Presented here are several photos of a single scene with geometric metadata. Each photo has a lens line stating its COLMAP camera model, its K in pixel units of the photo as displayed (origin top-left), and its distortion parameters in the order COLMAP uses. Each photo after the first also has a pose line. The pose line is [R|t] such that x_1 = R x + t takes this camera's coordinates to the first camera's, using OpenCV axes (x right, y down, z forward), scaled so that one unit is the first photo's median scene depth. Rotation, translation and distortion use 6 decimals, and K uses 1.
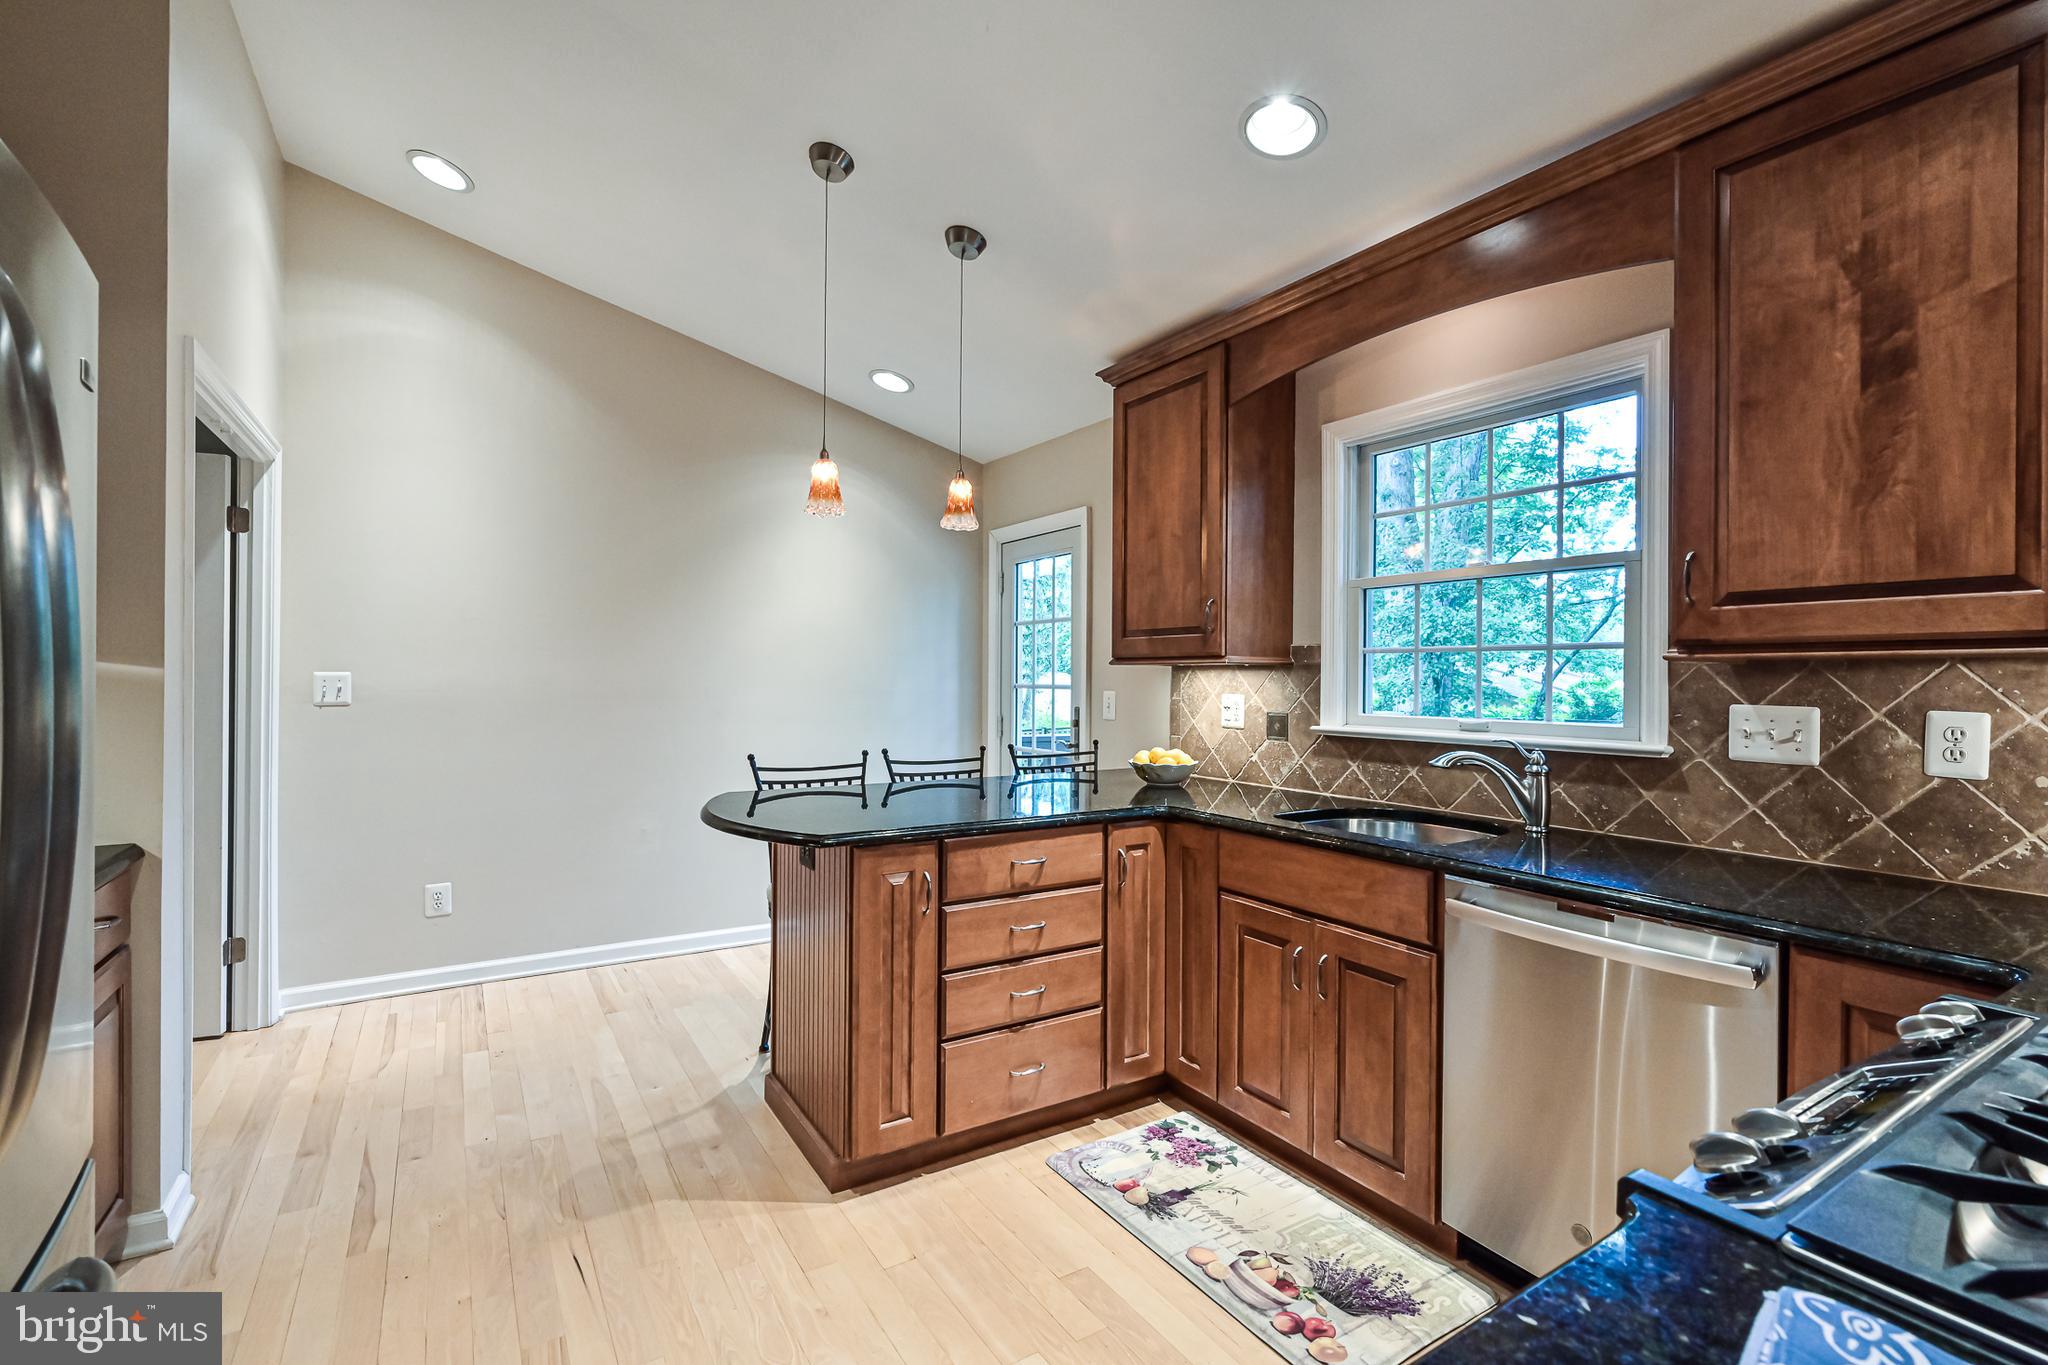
lens RADIAL K [[896.1, 0, 1024.0], [0, 896.1, 682.5], [0, 0, 1]] dist [-0.000064, 0.000184]
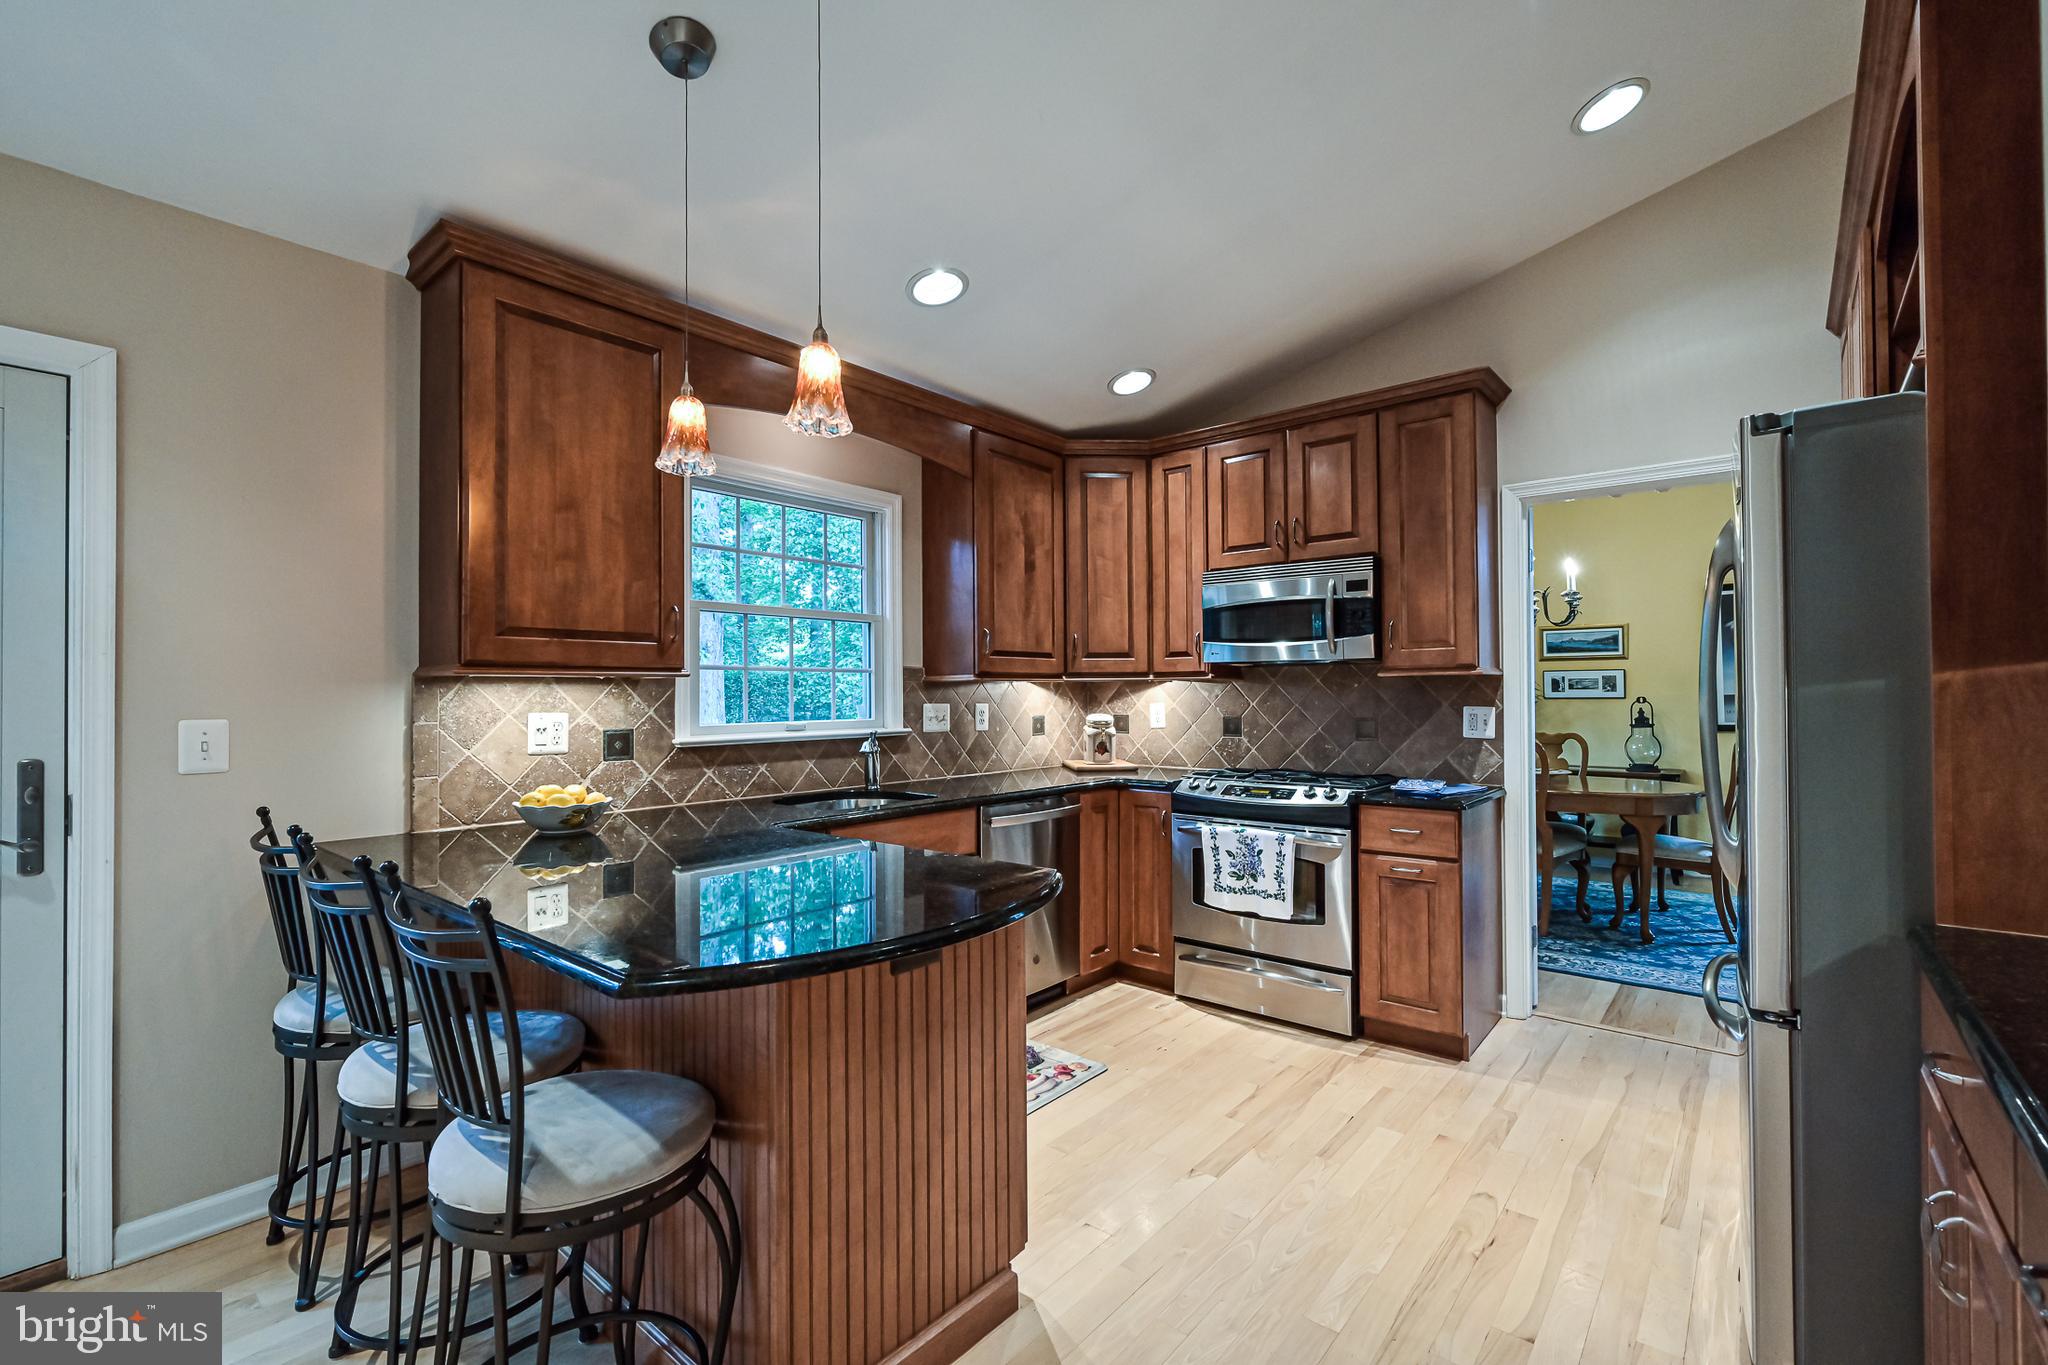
lens RADIAL K [[896.1, 0, 1024.0], [0, 896.1, 682.5], [0, 0, 1]] dist [-0.000064, 0.000184]
pose [[-0.299473, 0.007552, 0.954075, -0.817057], [0.009697, 0.999941, -0.004871, -0.007597], [-0.954056, 0.007793, -0.299528, 0.996164]]
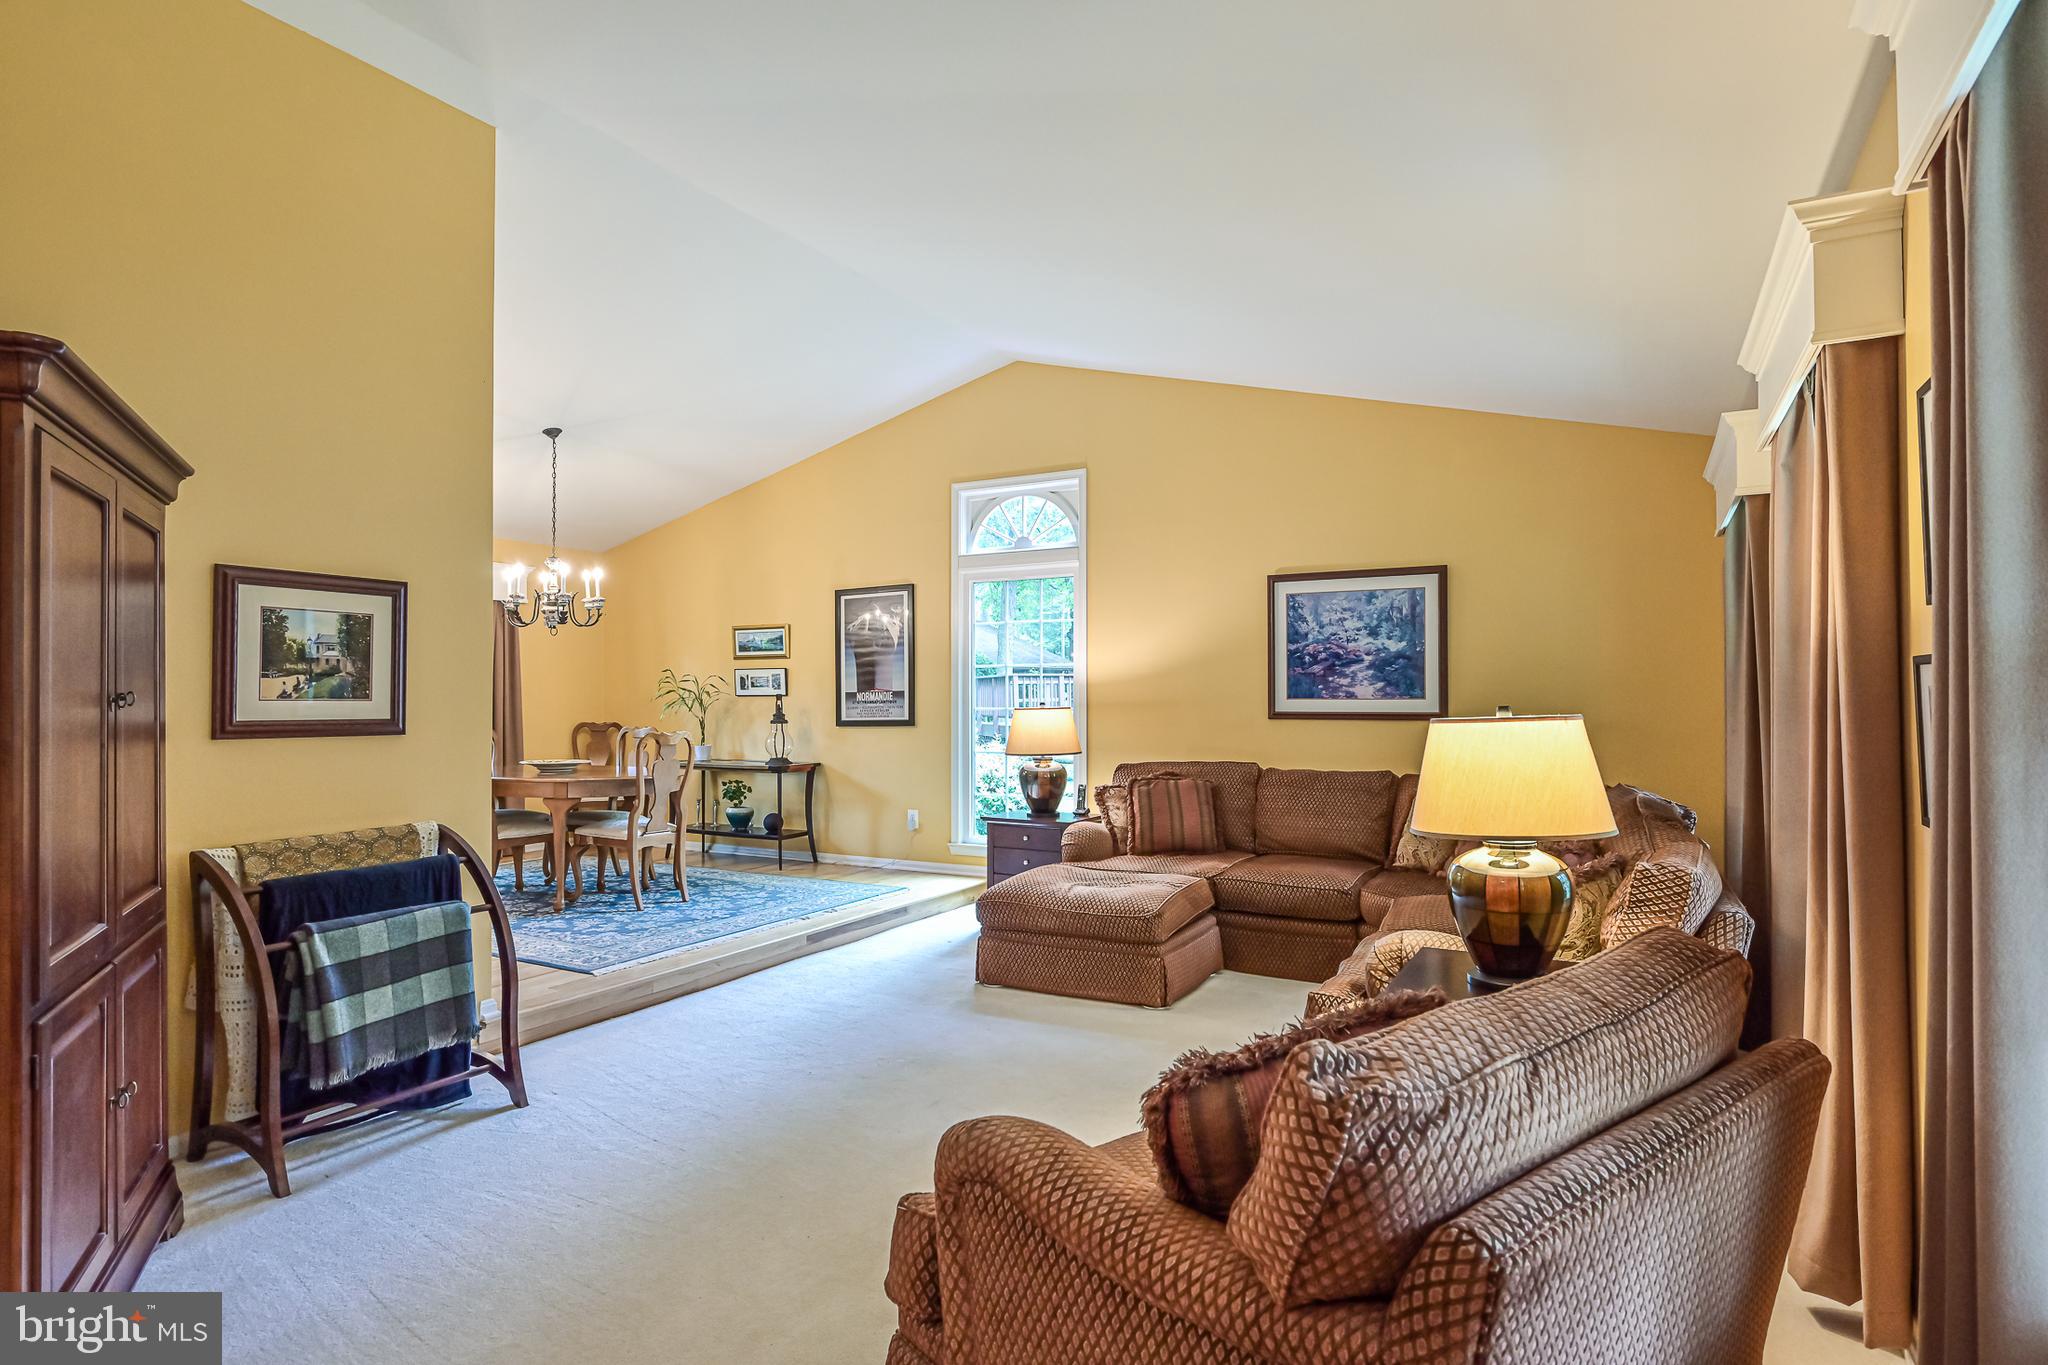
lens RADIAL K [[1092.1, 0, 1024.0], [0, 1092.1, 682.5], [0, 0, 1]] dist [-0.006284, -0.000369]
pose [[-0.477729, 0.008097, 0.878470, -1.981074], [0.004868, 0.999967, -0.006569, 0.023391], [-0.878494, 0.001138, -0.477752, -0.305195]]
